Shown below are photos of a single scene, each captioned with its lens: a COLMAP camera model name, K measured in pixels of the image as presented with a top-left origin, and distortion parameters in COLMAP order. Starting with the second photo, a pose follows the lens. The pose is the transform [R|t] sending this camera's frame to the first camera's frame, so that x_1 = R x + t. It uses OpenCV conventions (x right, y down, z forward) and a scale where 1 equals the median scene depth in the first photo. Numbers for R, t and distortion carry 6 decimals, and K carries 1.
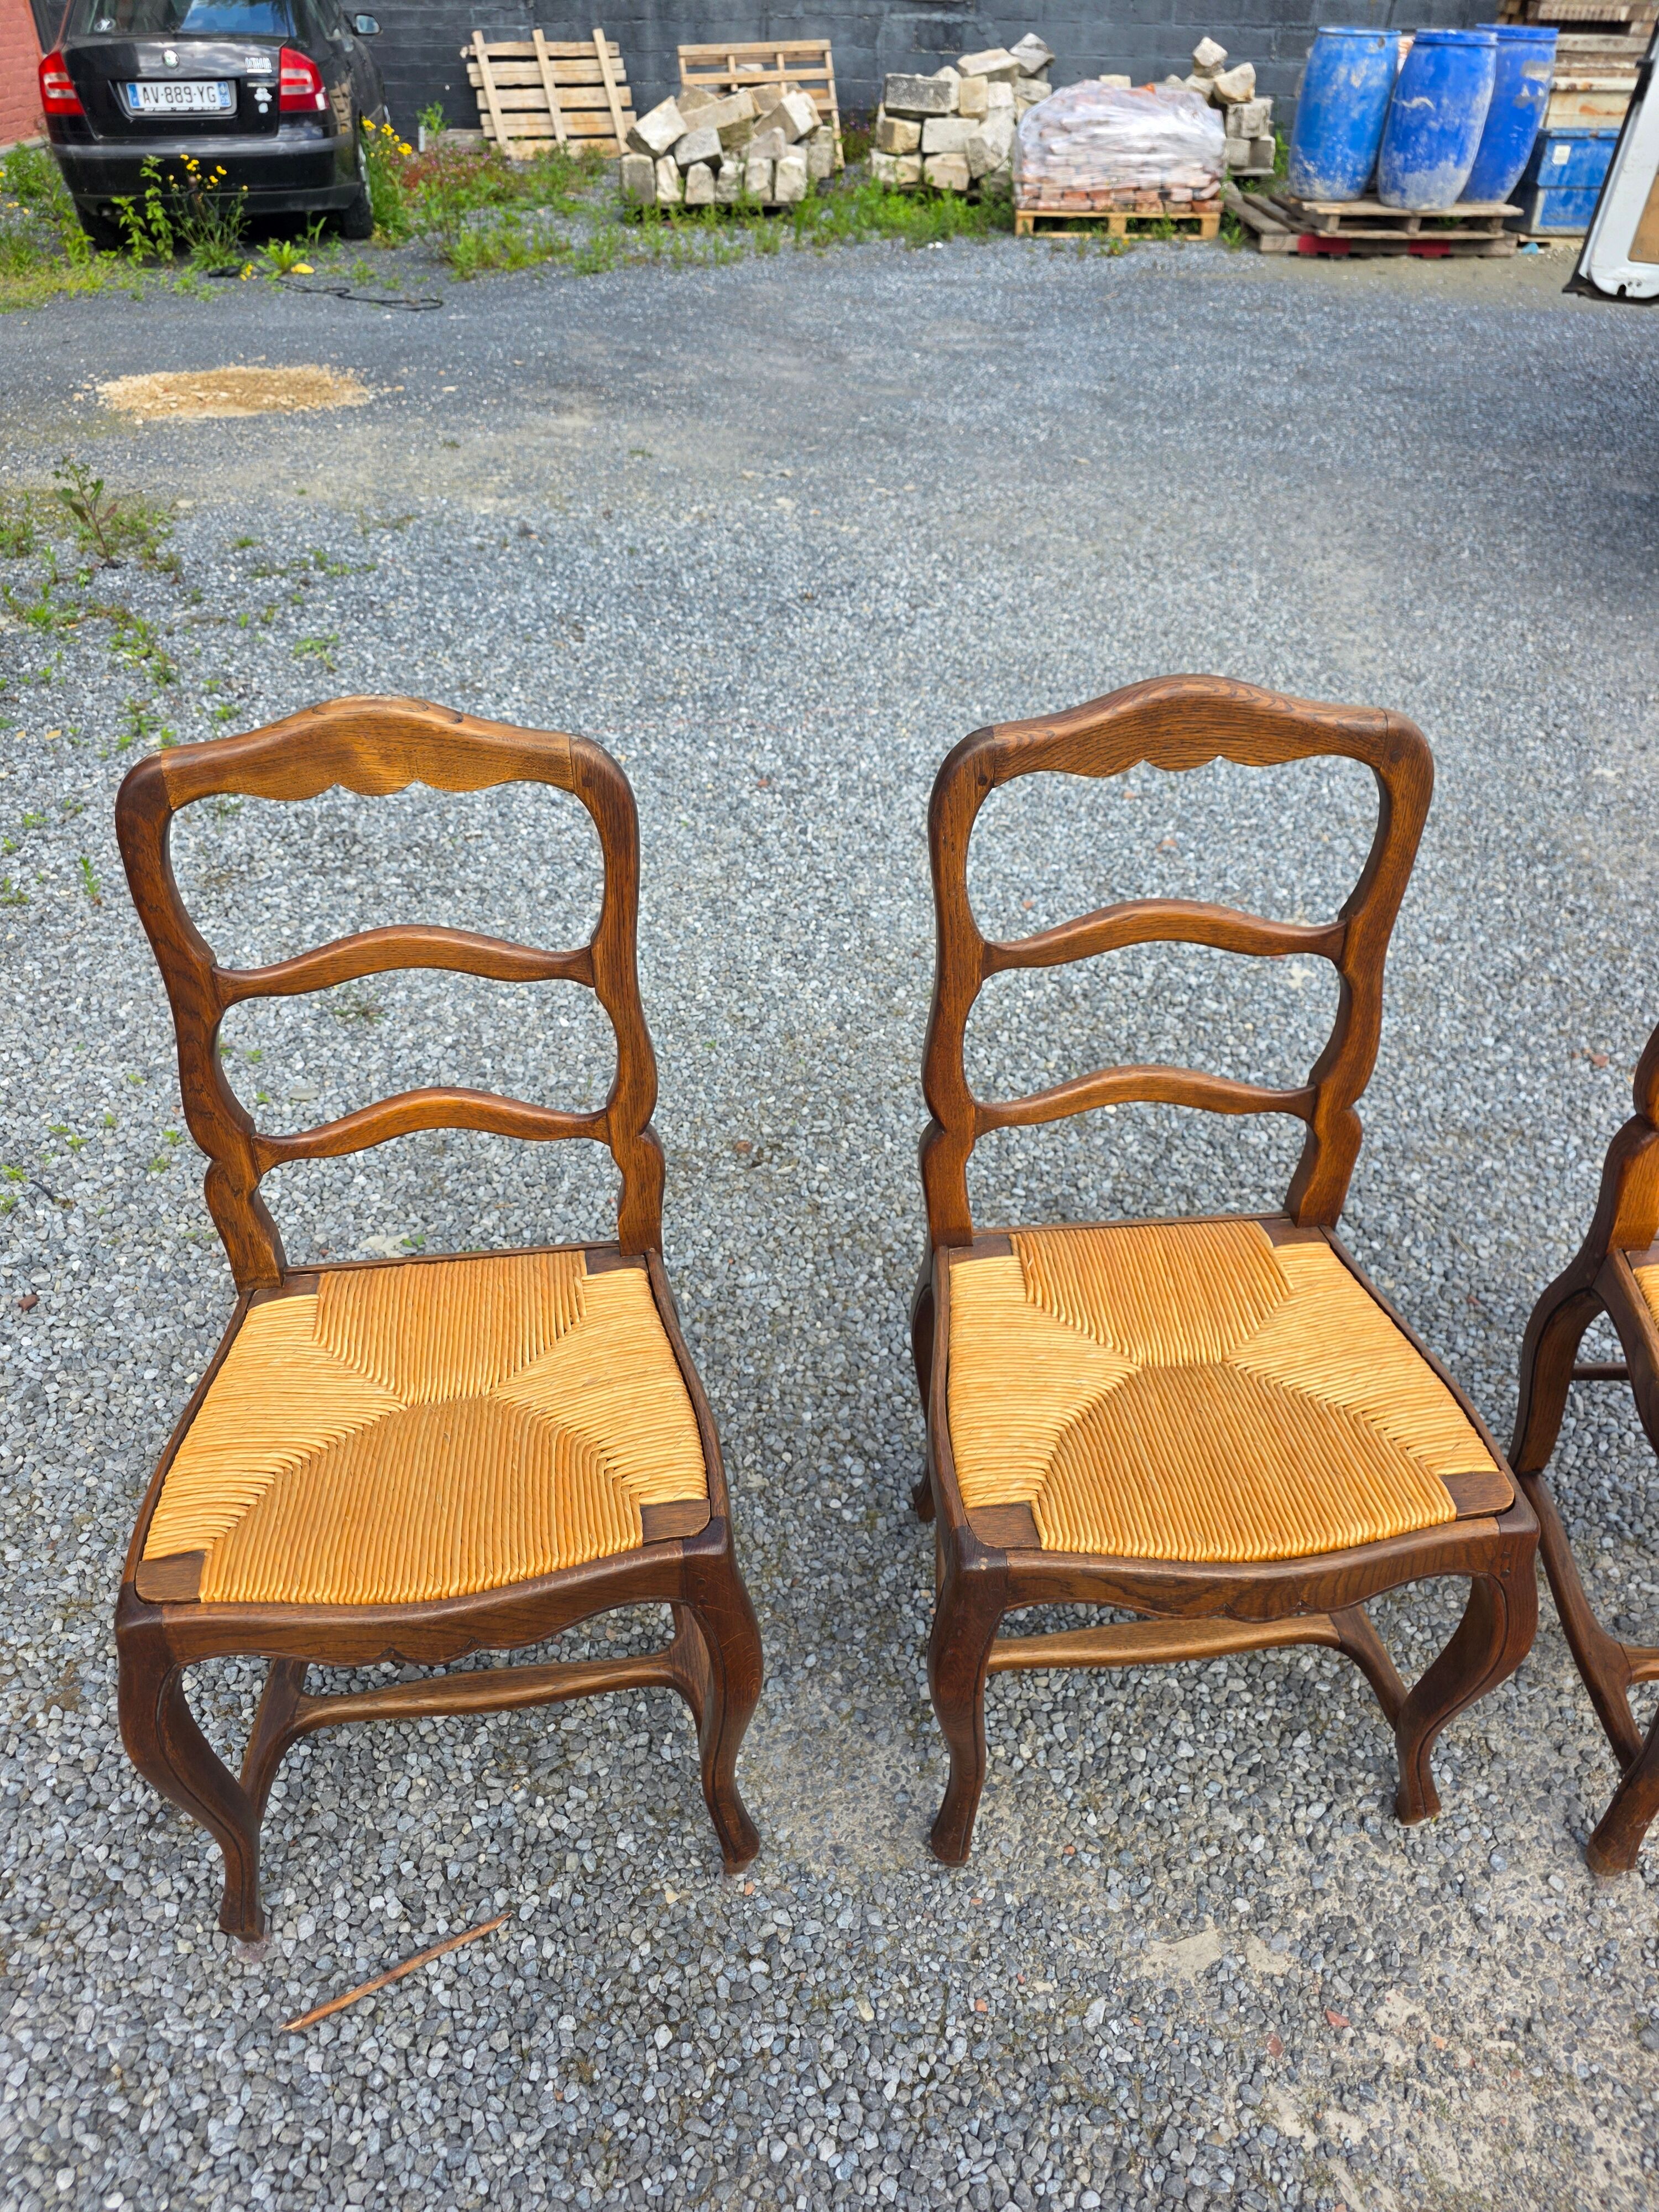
lens RADIAL K [[1497.5, 0, 809.4], [0, 1497.5, 1095.4], [0, 0, 1]] dist [0.040916, -0.031768]
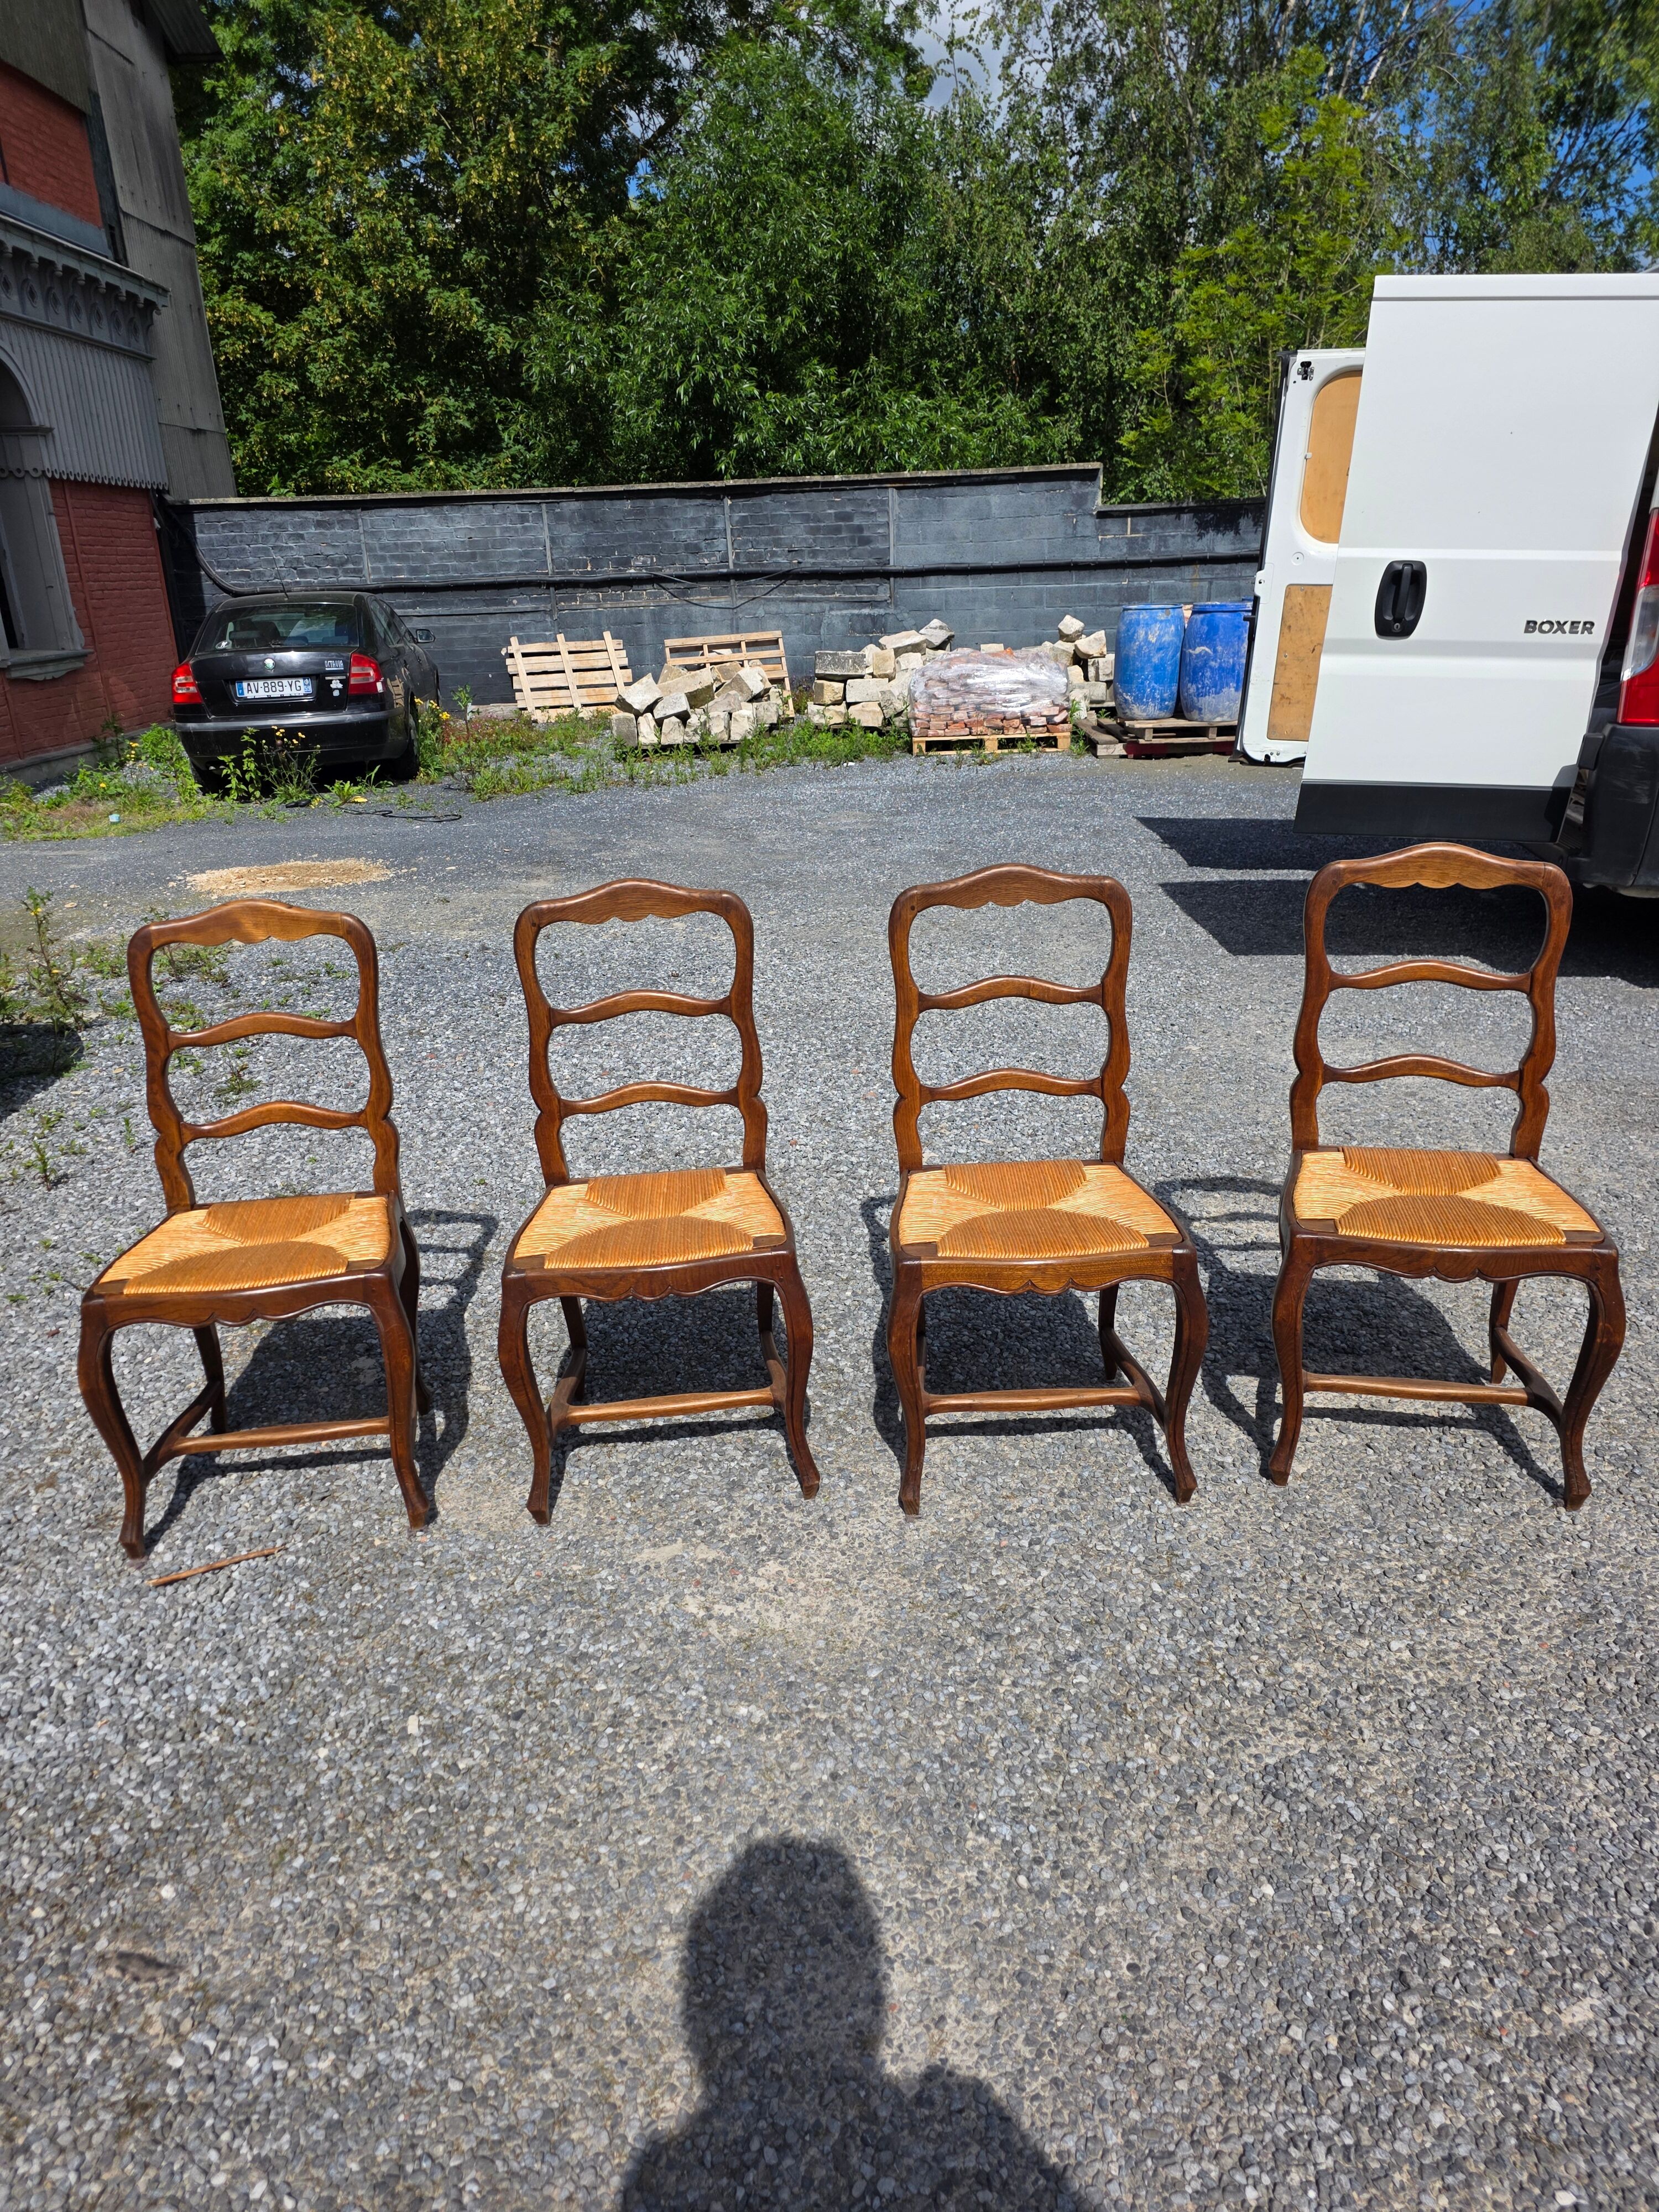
lens RADIAL K [[1481.0, 0, 806.6], [0, 1481.0, 1102.6], [0, 0, 1]] dist [0.057791, -0.050959]
pose [[0.998902, -0.036267, -0.029659, 0.292481], [0.025800, 0.954245, -0.297910, 0.351238], [0.039106, 0.296817, 0.954133, -0.482931]]
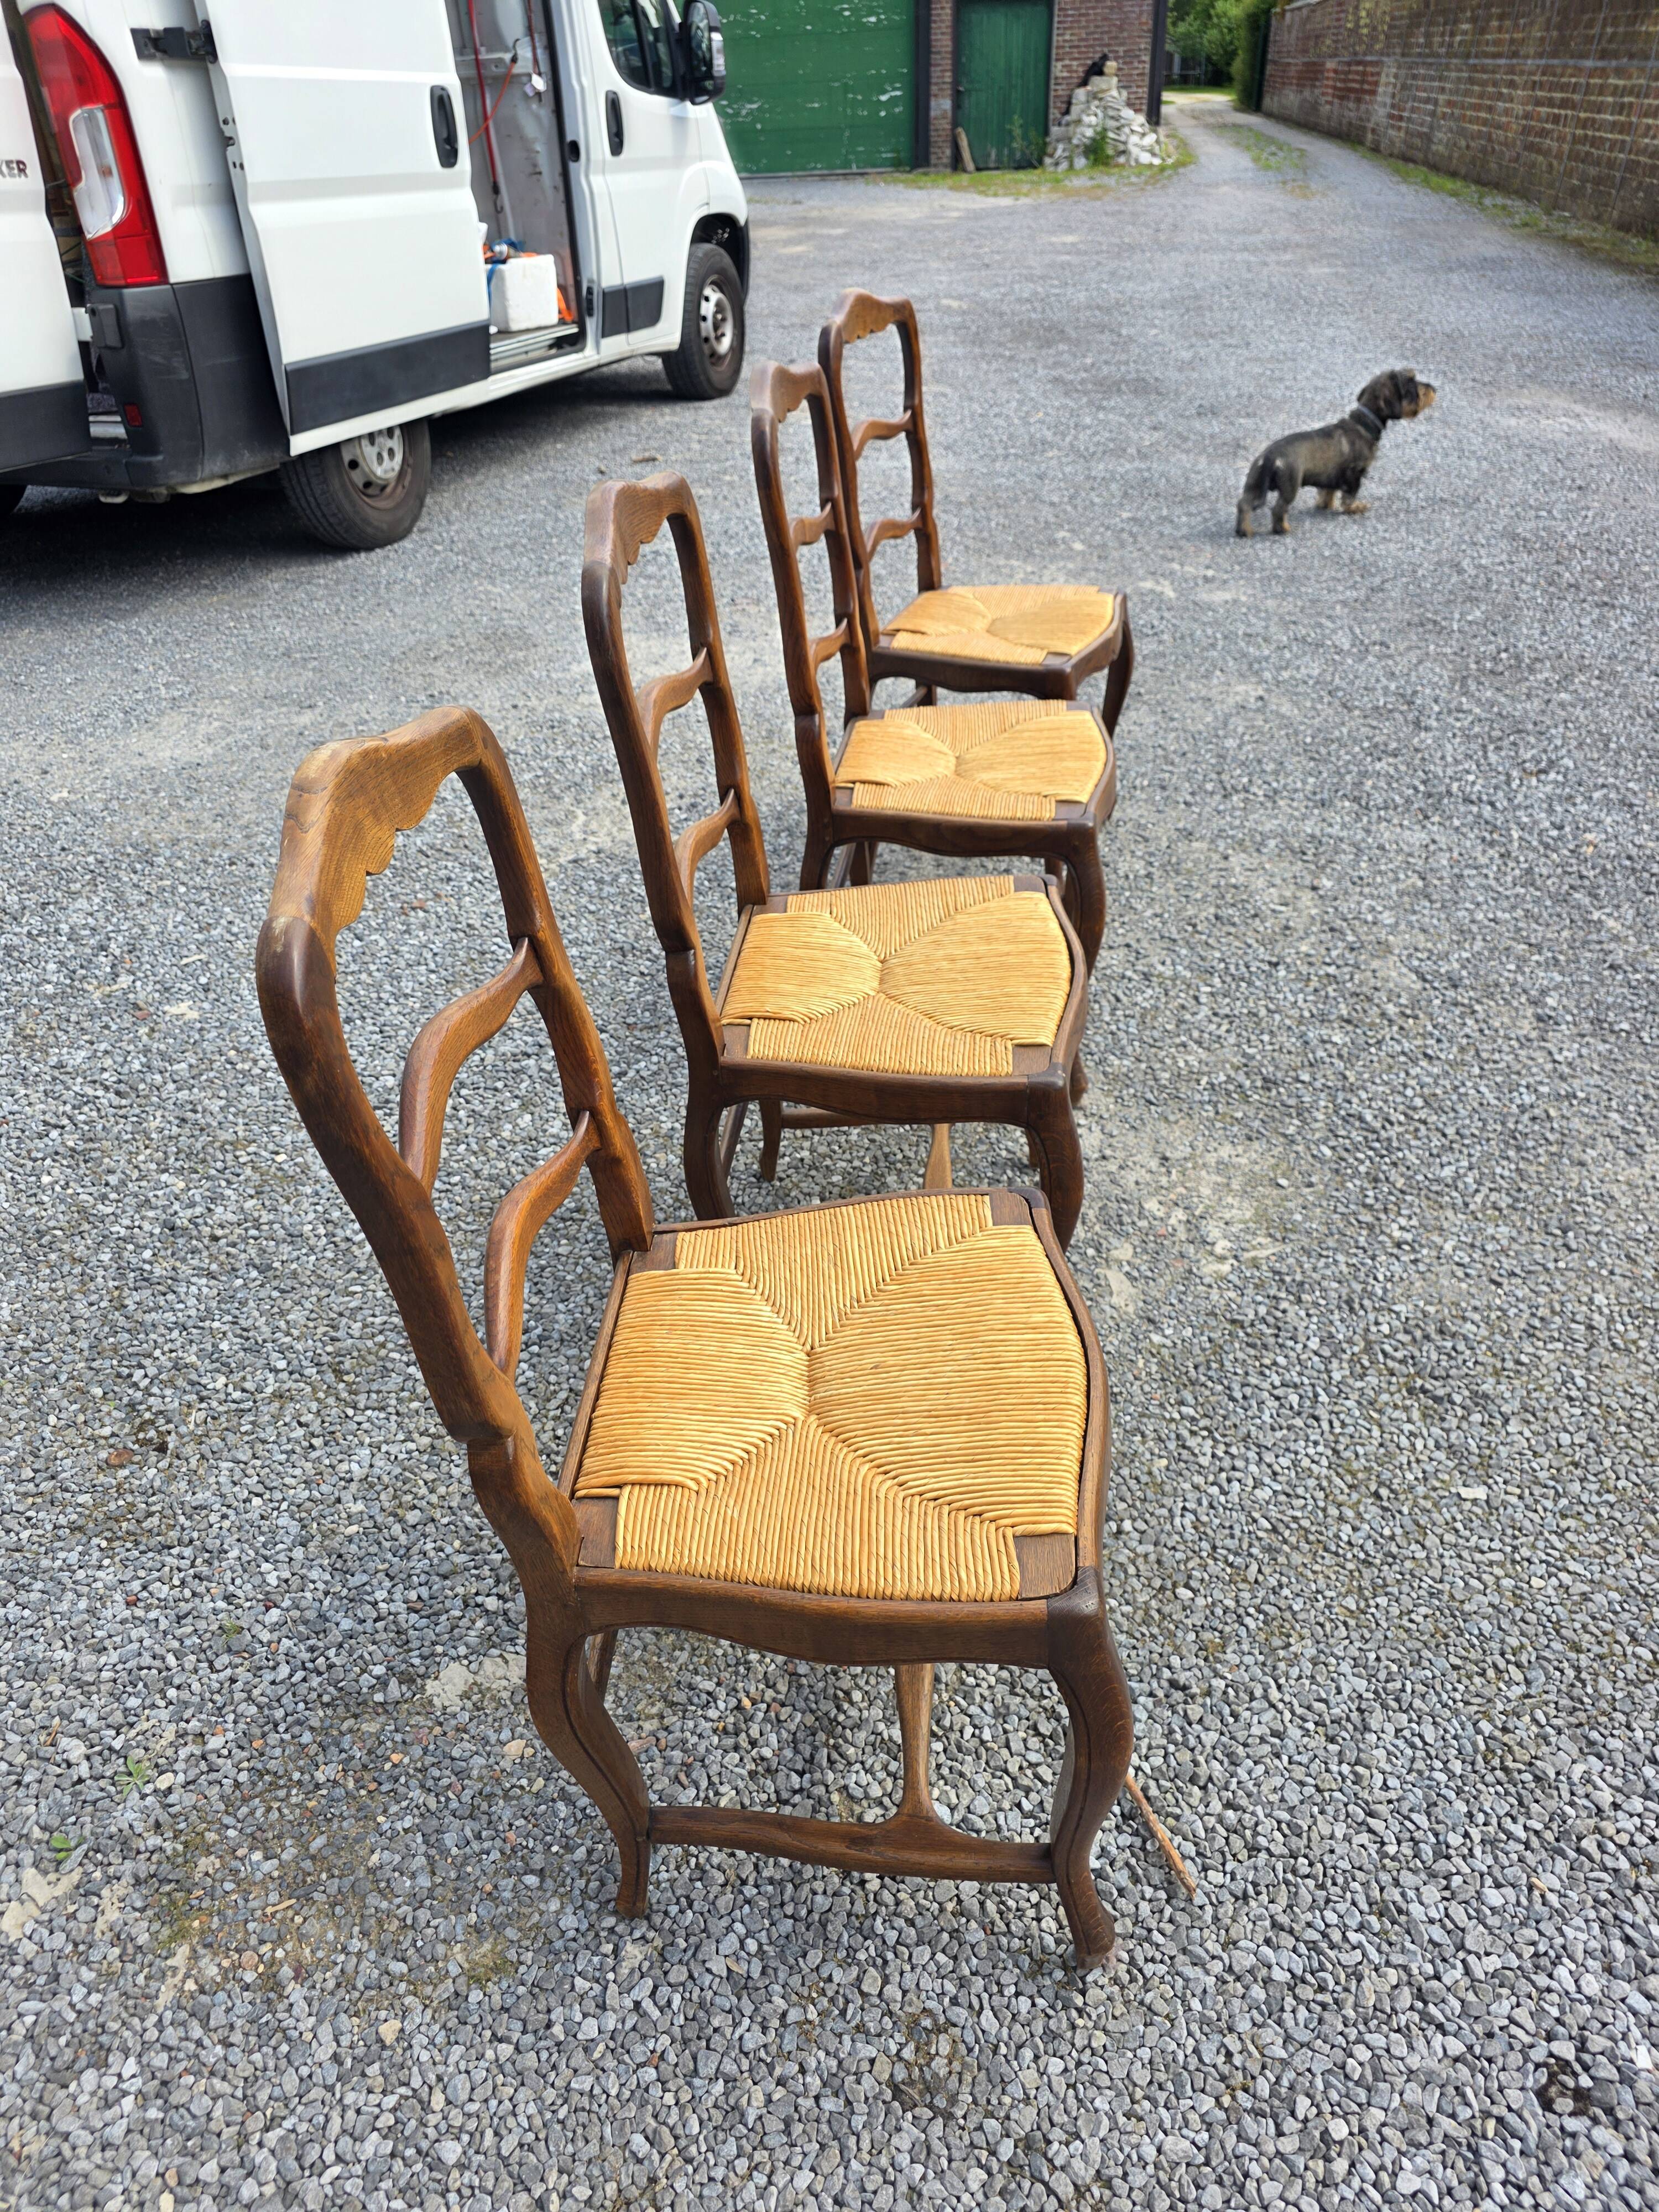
lens RADIAL K [[1469.1, 0, 818.6], [0, 1469.1, 1134.5], [0, 0, 1]] dist [0.028725, -0.022087]
pose [[0.181930, -0.583562, 0.791427, -0.487000], [0.633621, 0.685057, 0.359475, -0.125866], [-0.751948, 0.436065, 0.494389, 0.278807]]
